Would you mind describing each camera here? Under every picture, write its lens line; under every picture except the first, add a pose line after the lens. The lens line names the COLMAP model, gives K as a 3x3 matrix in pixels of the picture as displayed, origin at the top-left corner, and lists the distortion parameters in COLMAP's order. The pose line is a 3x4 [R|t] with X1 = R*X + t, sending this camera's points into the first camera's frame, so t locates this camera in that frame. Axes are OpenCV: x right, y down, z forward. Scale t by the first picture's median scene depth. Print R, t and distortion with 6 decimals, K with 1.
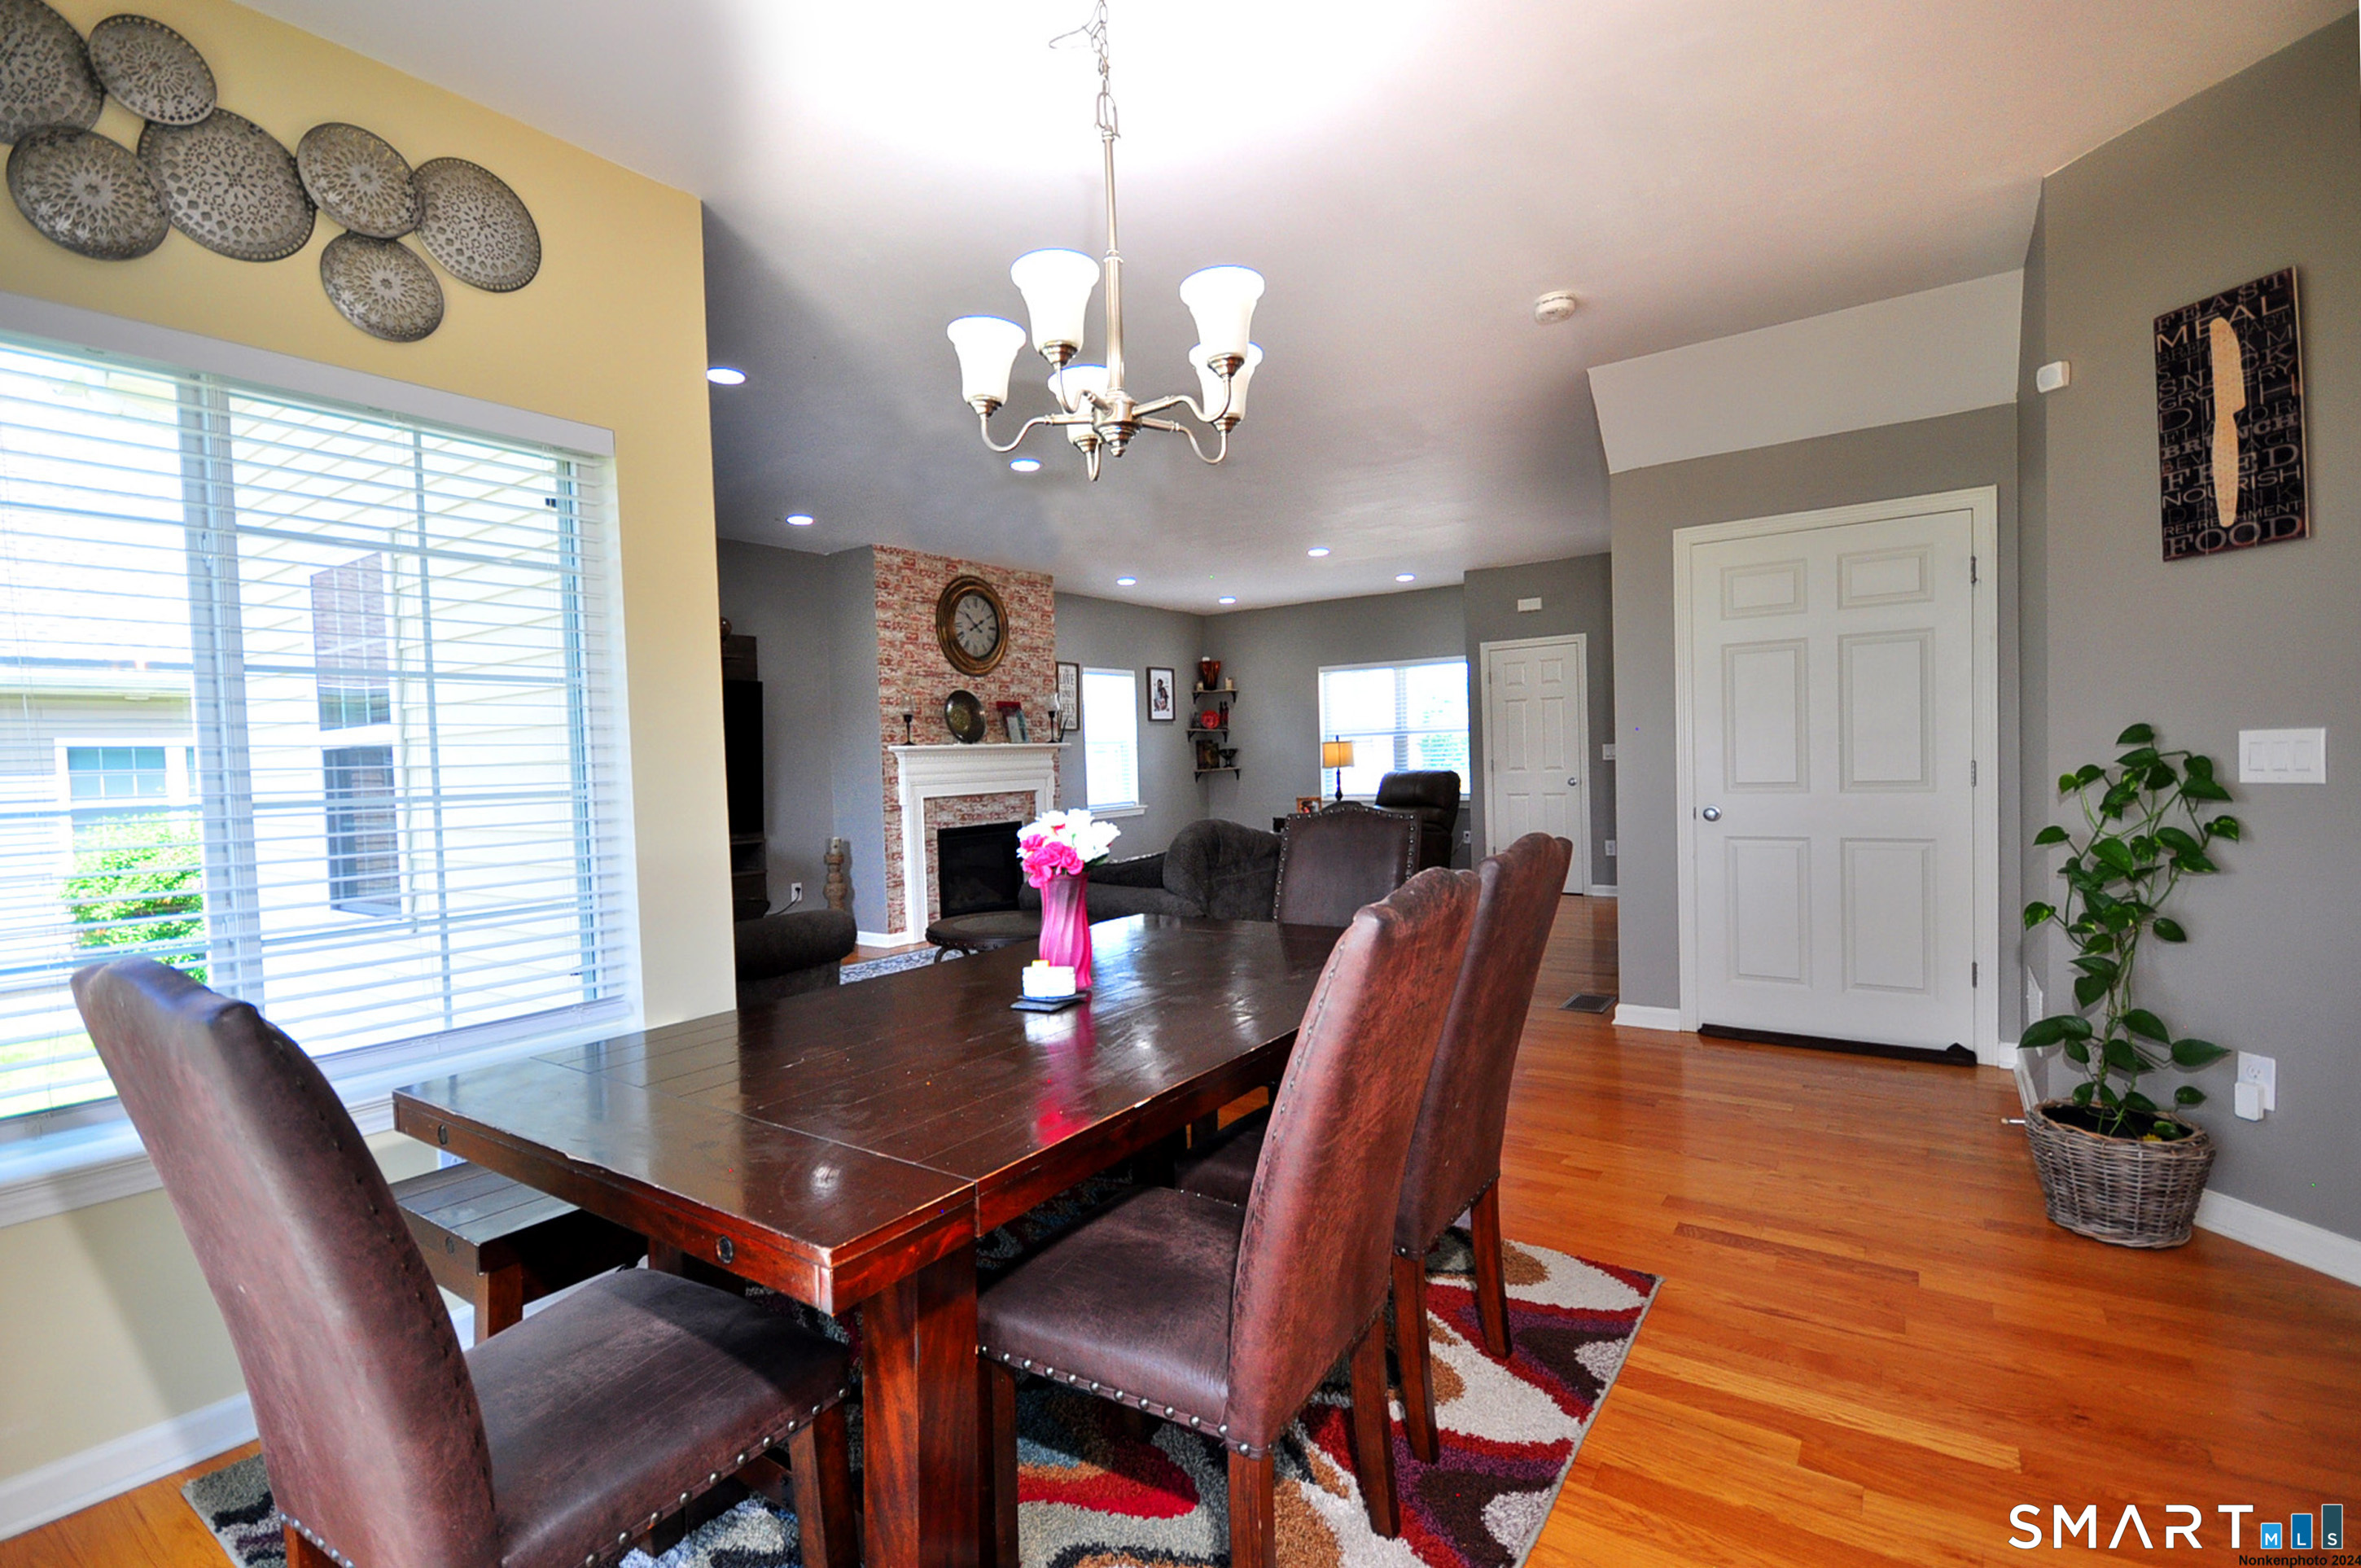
lens RADIAL K [[1105.7, 0, 1182.7], [0, 1105.7, 790.5], [0, 0, 1]] dist [-0.000298, -0.000301]
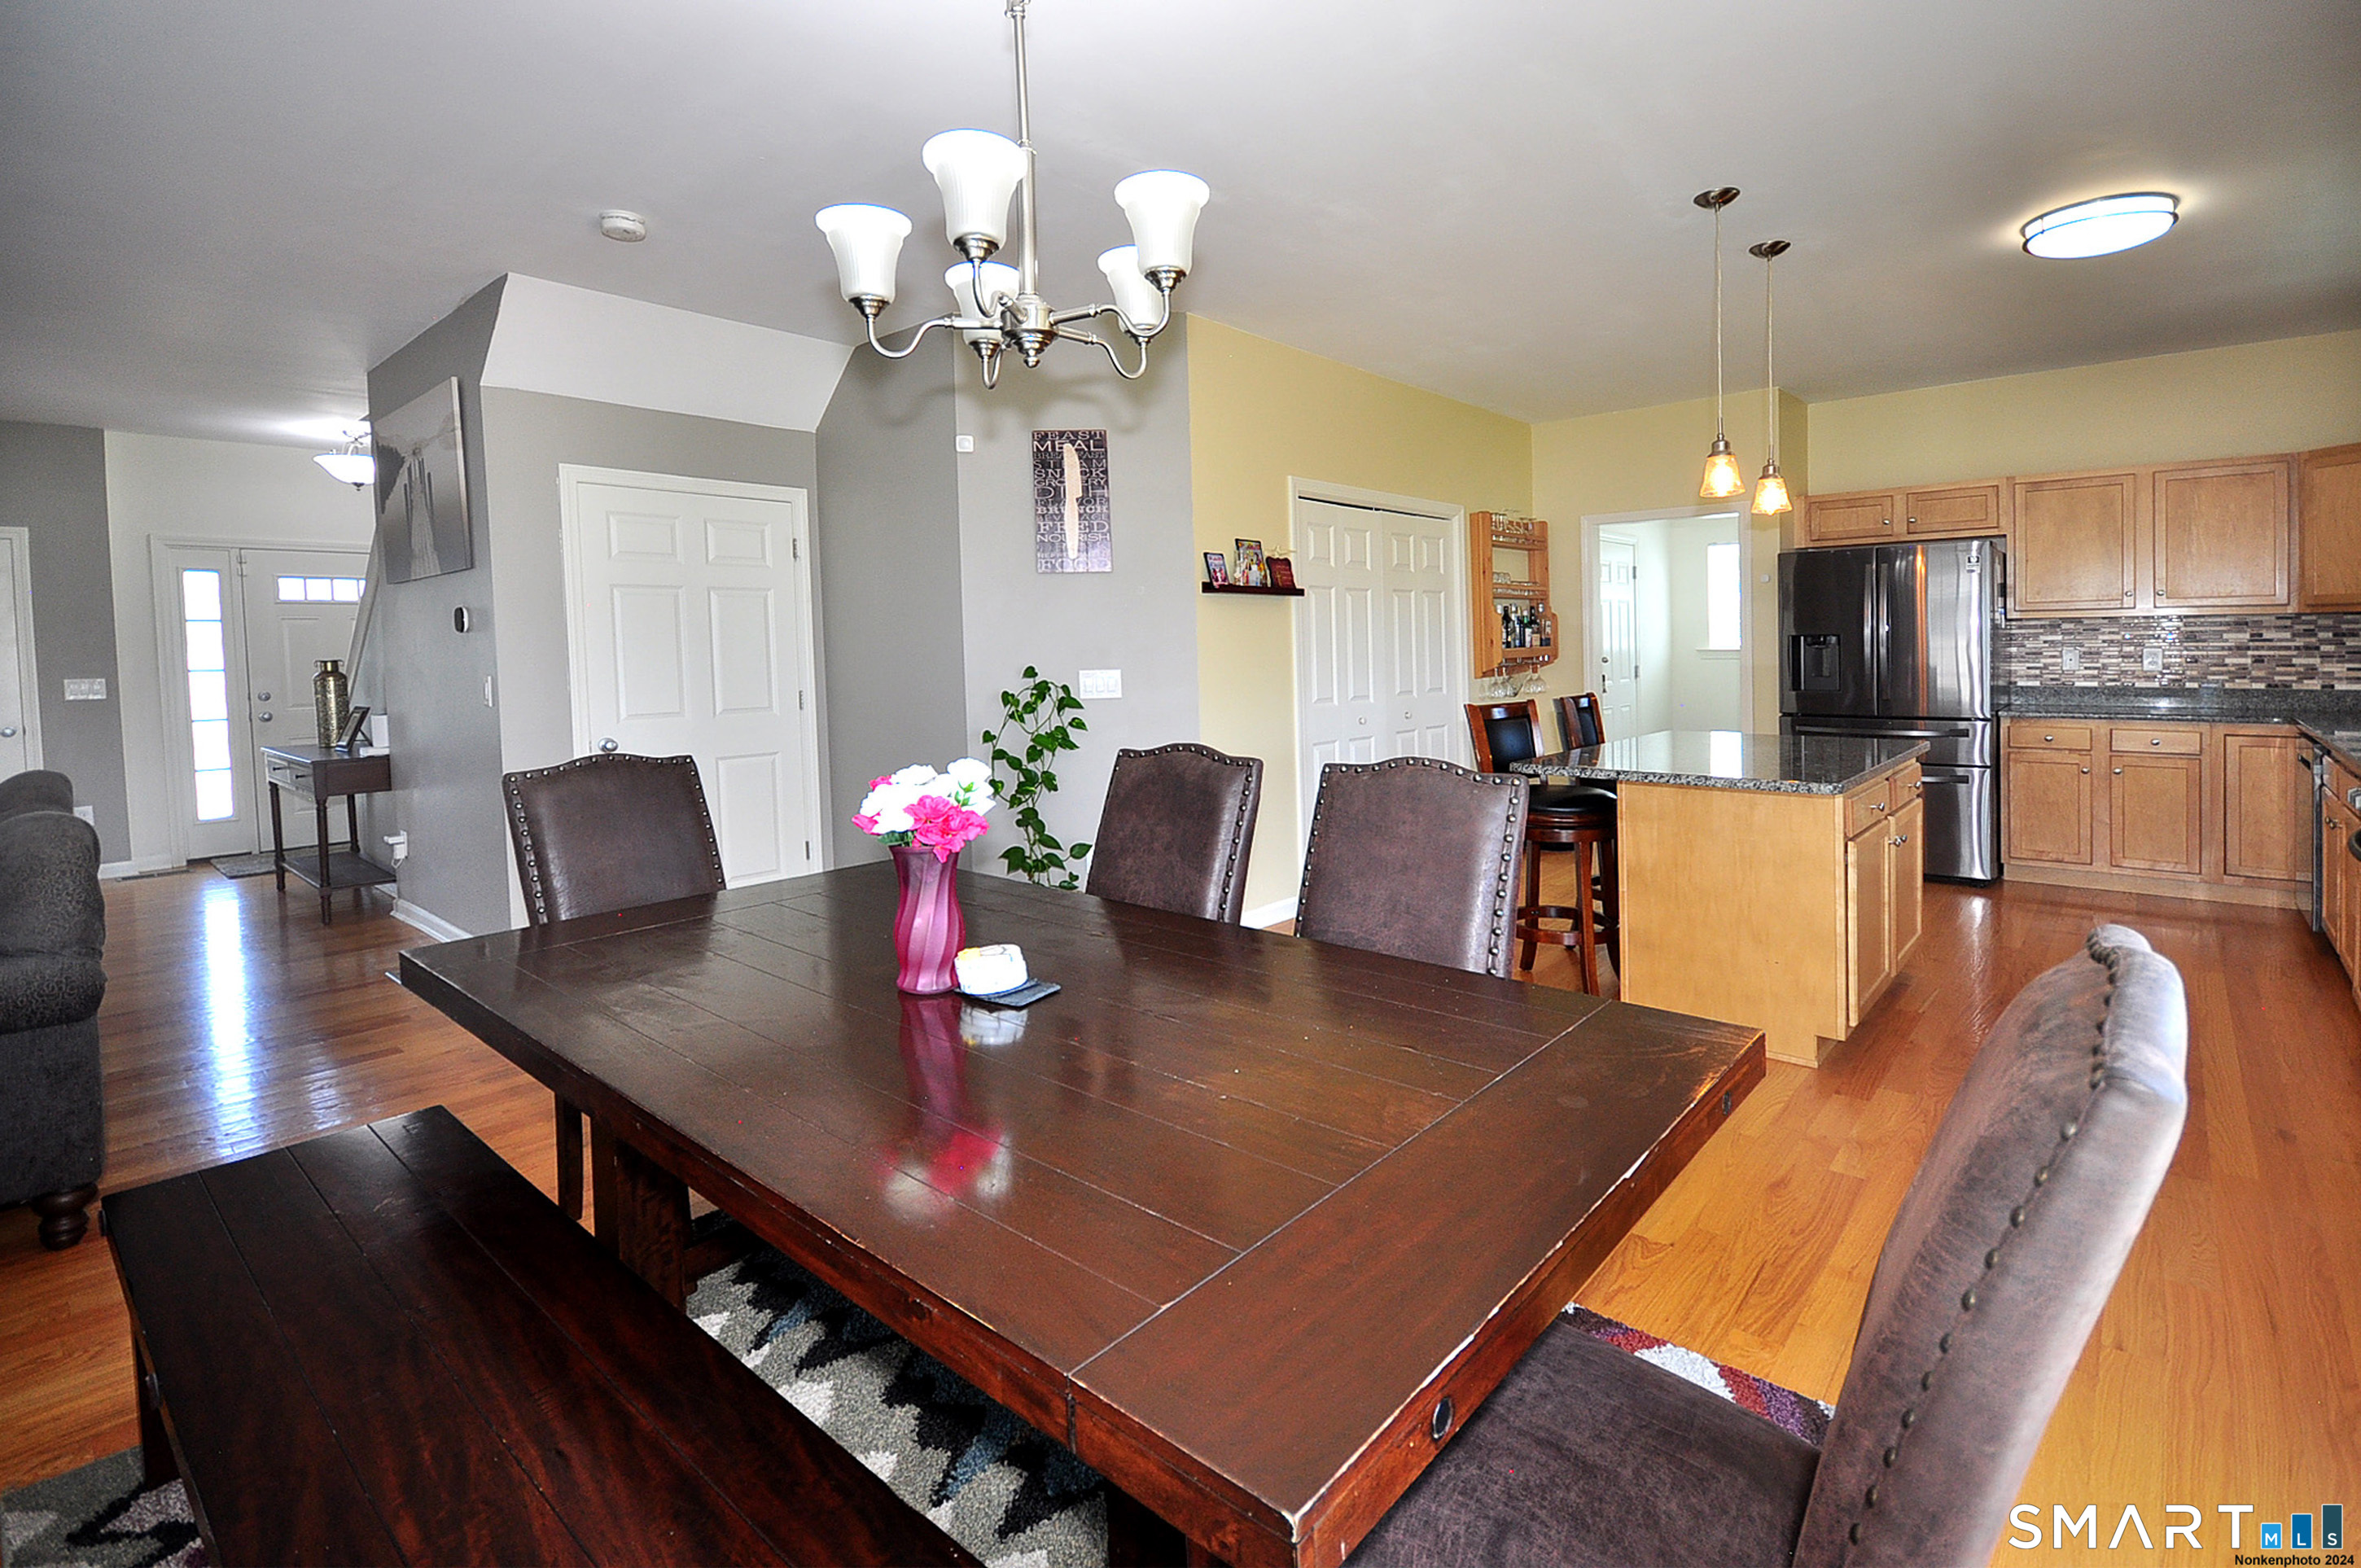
lens RADIAL K [[1084.0, 0, 1115.2], [0, 1084.0, 654.5], [0, 0, 1]] dist [-0.001449, -0.001109]
pose [[0.135599, 0.025133, 0.990445, -0.780436], [0.040739, 0.998691, -0.030920, -0.021966], [-0.989926, 0.044542, 0.134398, 0.675181]]
